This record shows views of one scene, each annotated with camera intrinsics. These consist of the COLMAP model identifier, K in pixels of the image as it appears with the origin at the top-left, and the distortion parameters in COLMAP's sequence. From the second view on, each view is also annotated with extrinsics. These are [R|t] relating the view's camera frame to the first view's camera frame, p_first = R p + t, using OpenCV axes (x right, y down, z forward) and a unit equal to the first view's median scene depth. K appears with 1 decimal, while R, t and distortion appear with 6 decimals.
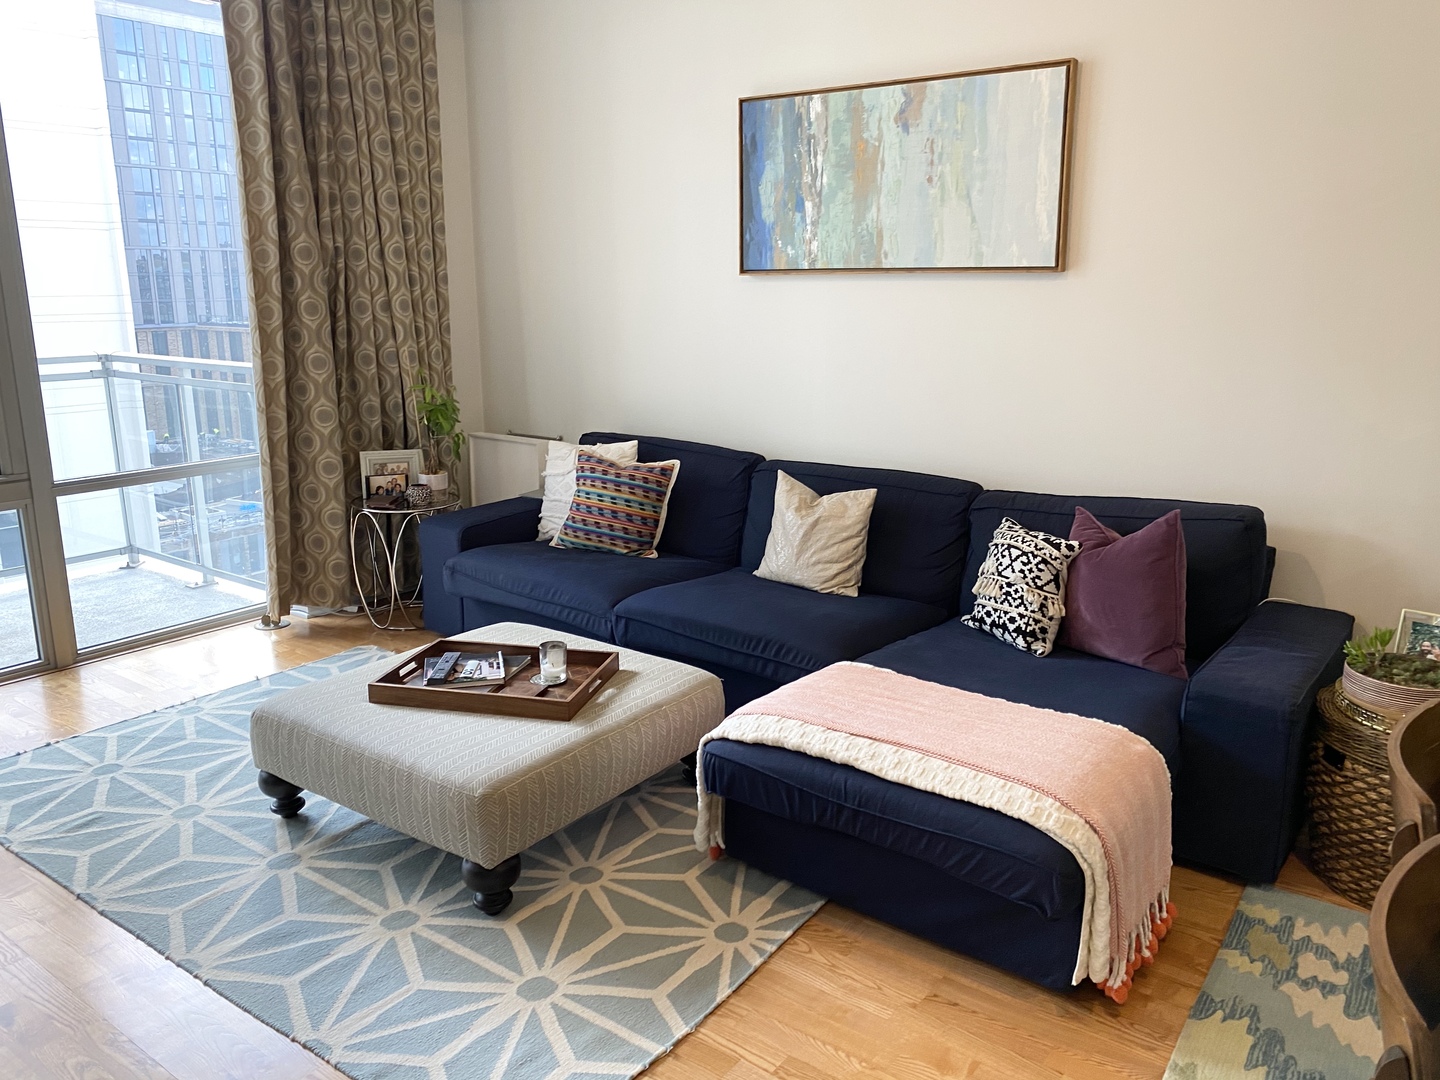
lens RADIAL K [[1106.5, 0, 723.2], [0, 1106.5, 535.3], [0, 0, 1]] dist [0.058688, -0.087915]
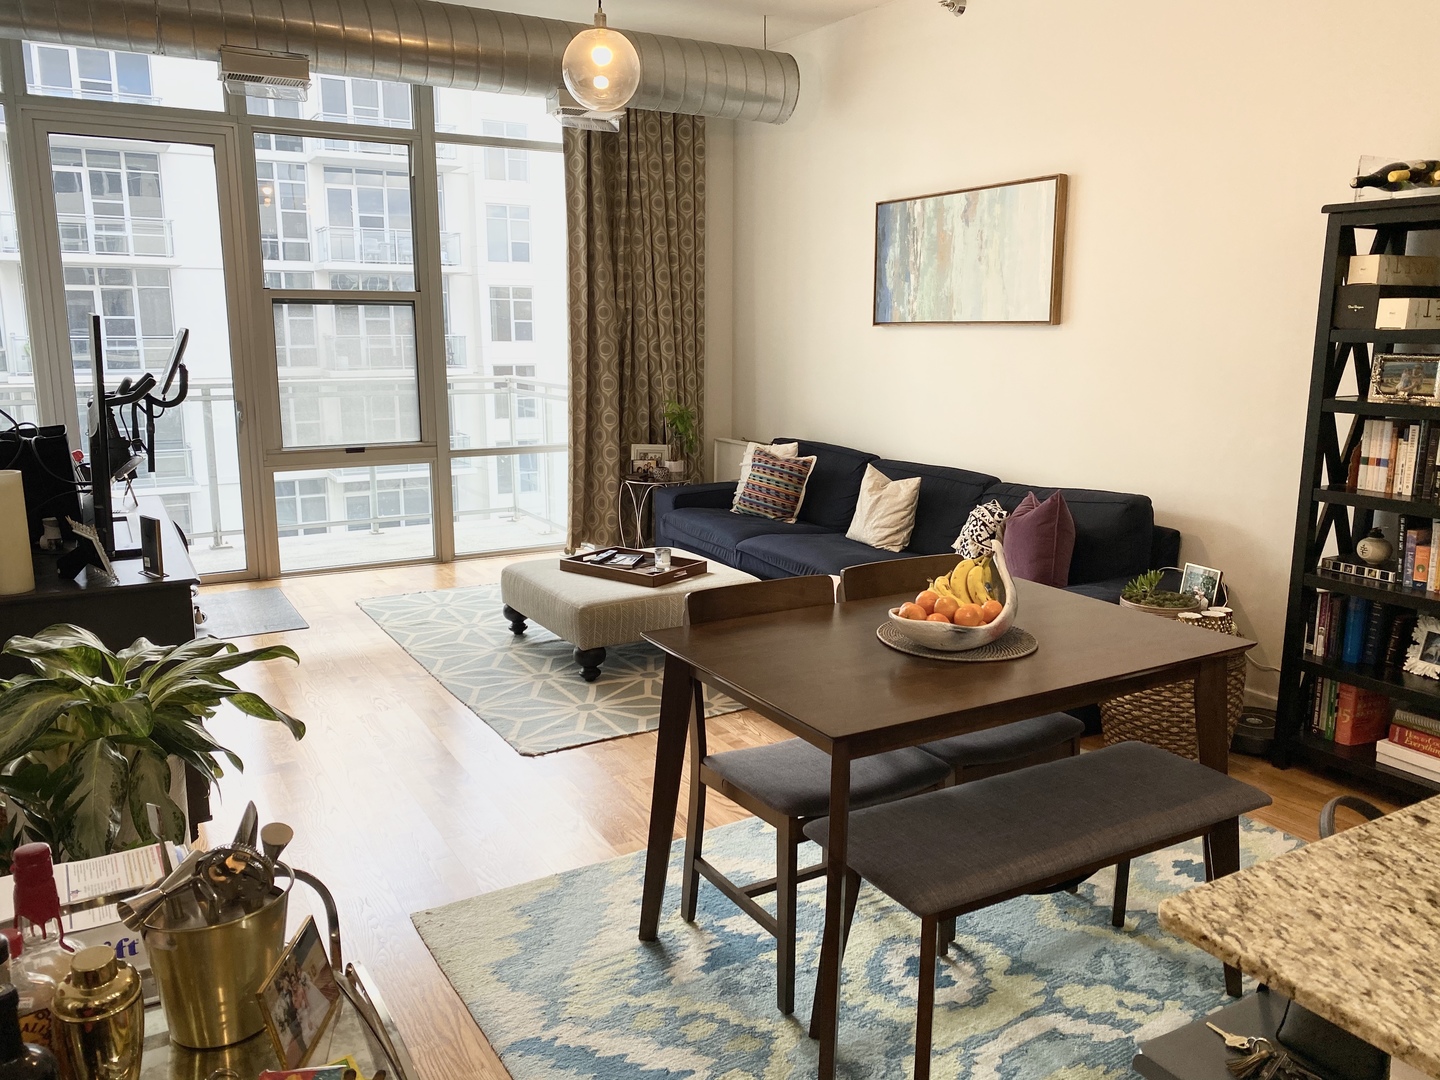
lens RADIAL K [[1108.0, 0, 720.0], [0, 1108.0, 540.0], [0, 0, 1]] dist [0.186315, -0.403506]
pose [[0.918936, 0.078548, -0.386506, 0.410691], [-0.093833, 0.995370, -0.020810, 0.081269], [0.383082, 0.055390, 0.922052, -0.362404]]
